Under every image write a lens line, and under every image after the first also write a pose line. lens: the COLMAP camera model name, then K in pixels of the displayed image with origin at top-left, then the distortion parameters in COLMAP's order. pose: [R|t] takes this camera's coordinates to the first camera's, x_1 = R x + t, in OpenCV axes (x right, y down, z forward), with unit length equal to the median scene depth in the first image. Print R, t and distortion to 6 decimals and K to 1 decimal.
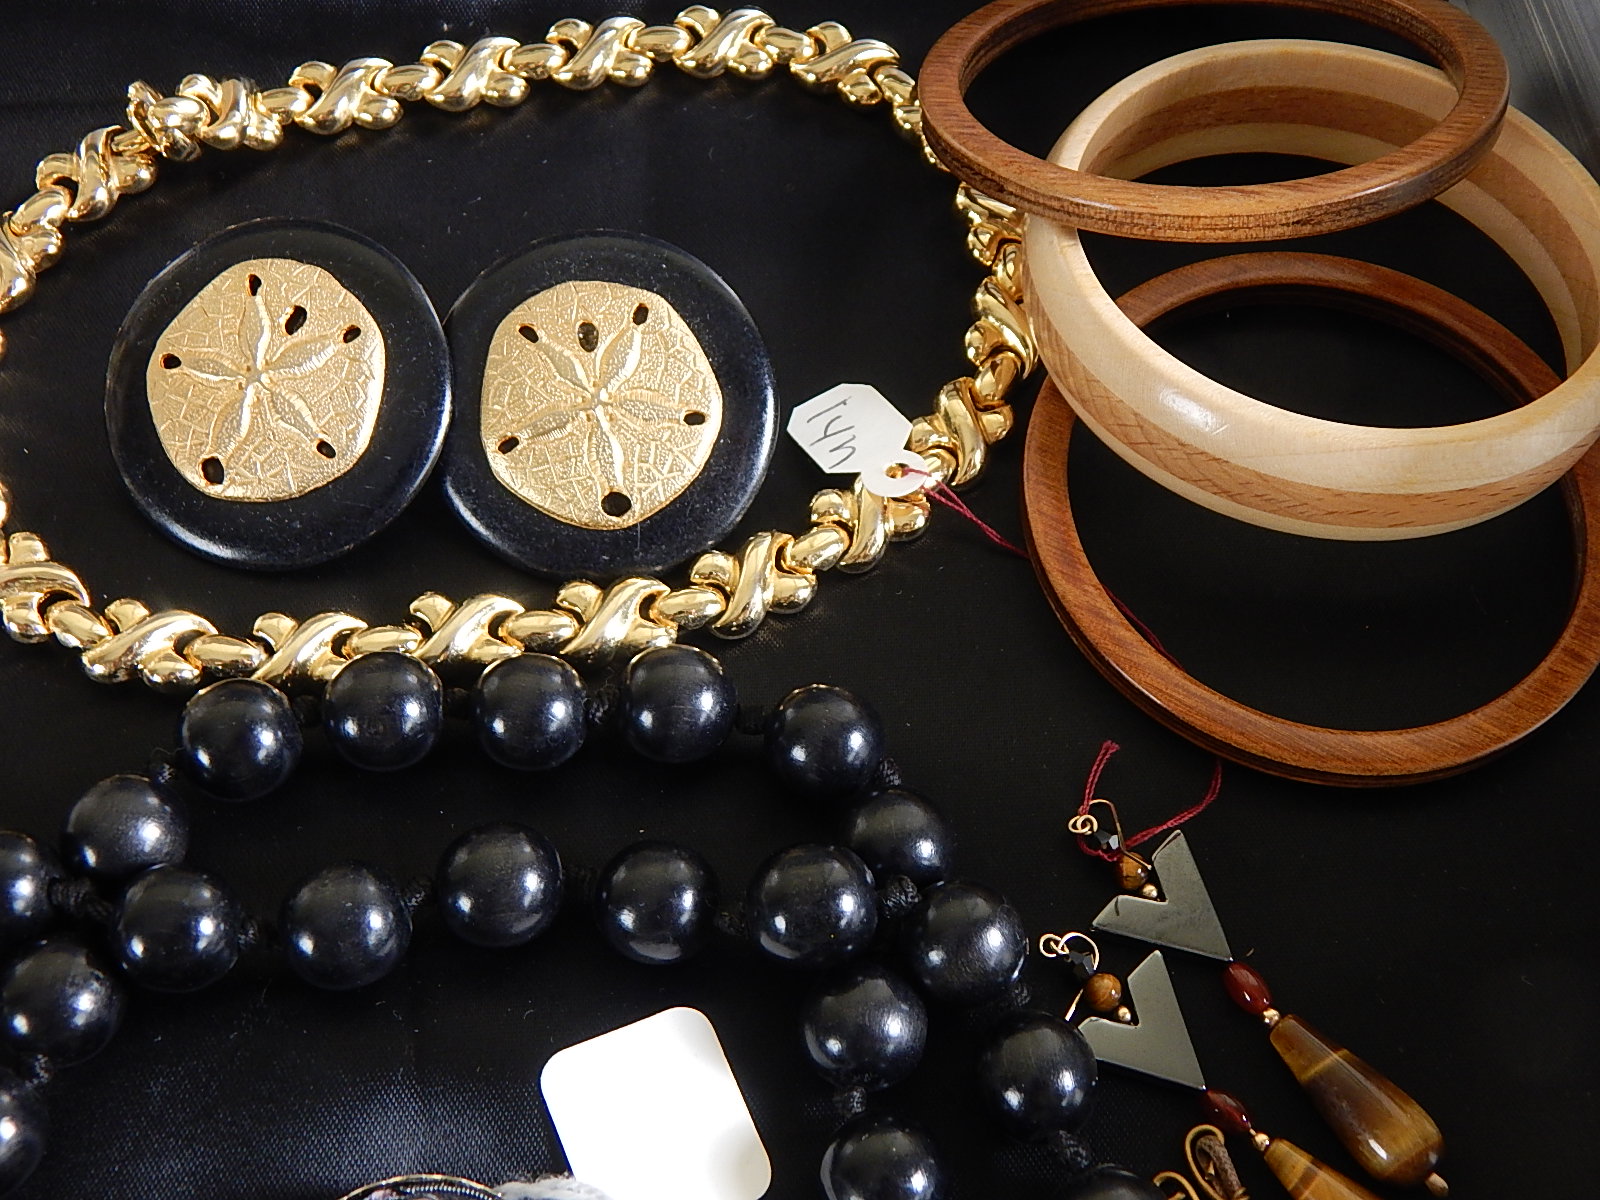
lens RADIAL K [[2008.3, 0, 792.5], [0, 2008.3, 596.7], [0, 0, 1]] dist [0.006773, 0.000000]
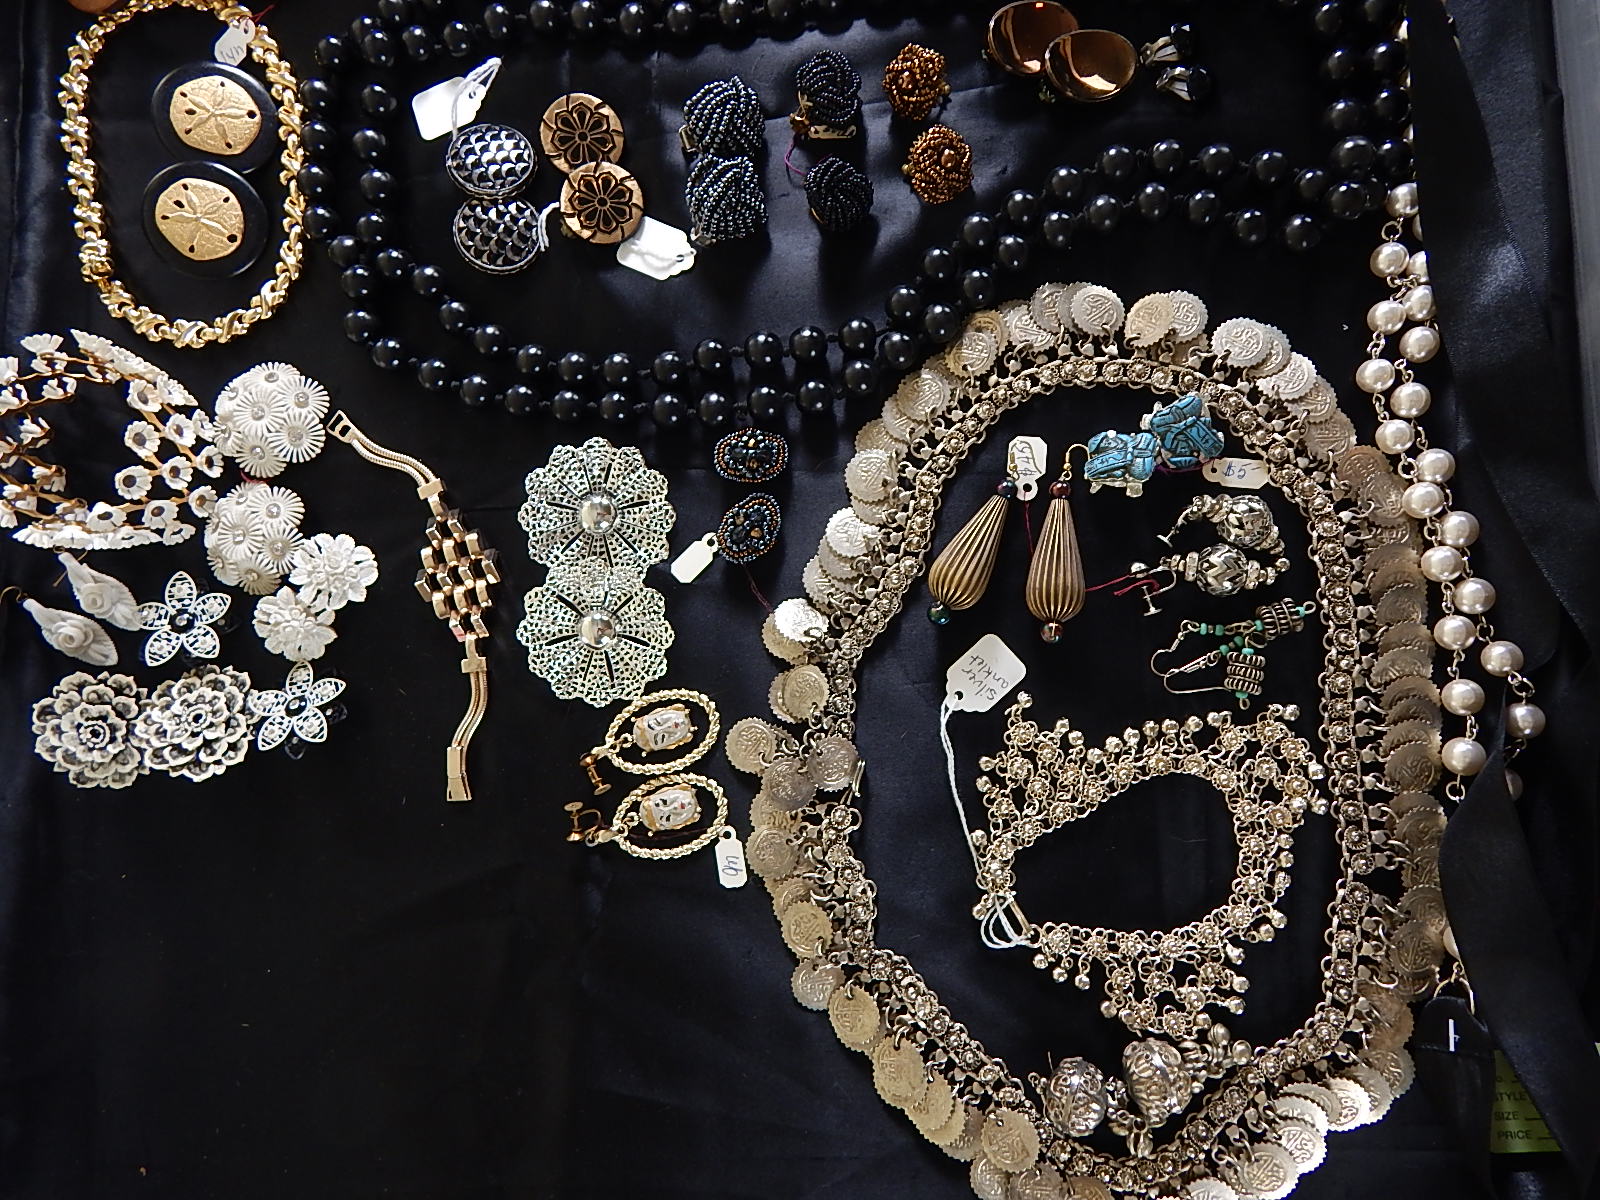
lens RADIAL K [[1172.8, 0, 799.8], [0, 1172.8, 594.8], [0, 0, 1]] dist [0.100865, -0.006780]
pose [[0.061350, -0.997392, 0.038028, -0.924156], [0.953085, 0.069854, 0.294534, 0.284752], [-0.296422, 0.018174, 0.954884, -1.144702]]
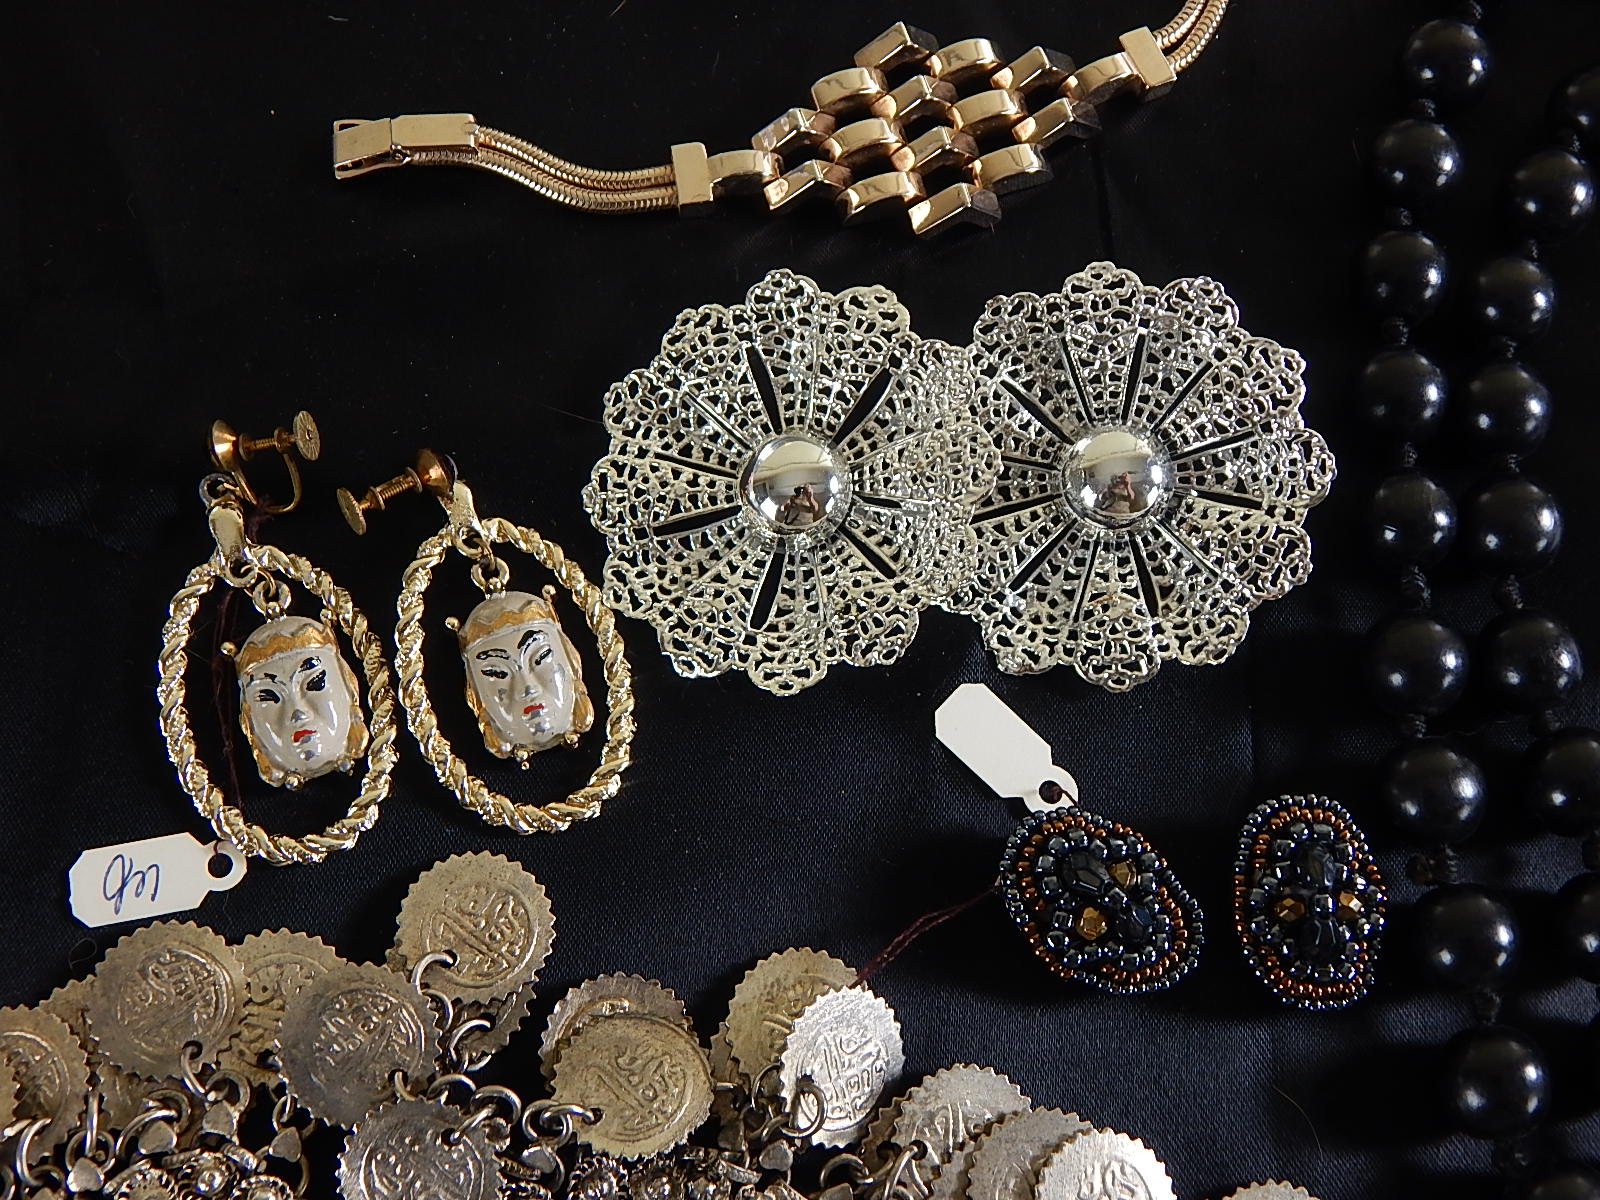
lens RADIAL K [[2008.3, 0, 802.1], [0, 2008.3, 608.4], [0, 0, 1]] dist [0.006773, 0.000000]
pose [[0.999021, 0.036187, 0.025452, -0.951539], [-0.039420, 0.989258, 0.140762, 0.440684], [-0.020085, -0.141628, 0.989716, -0.411673]]
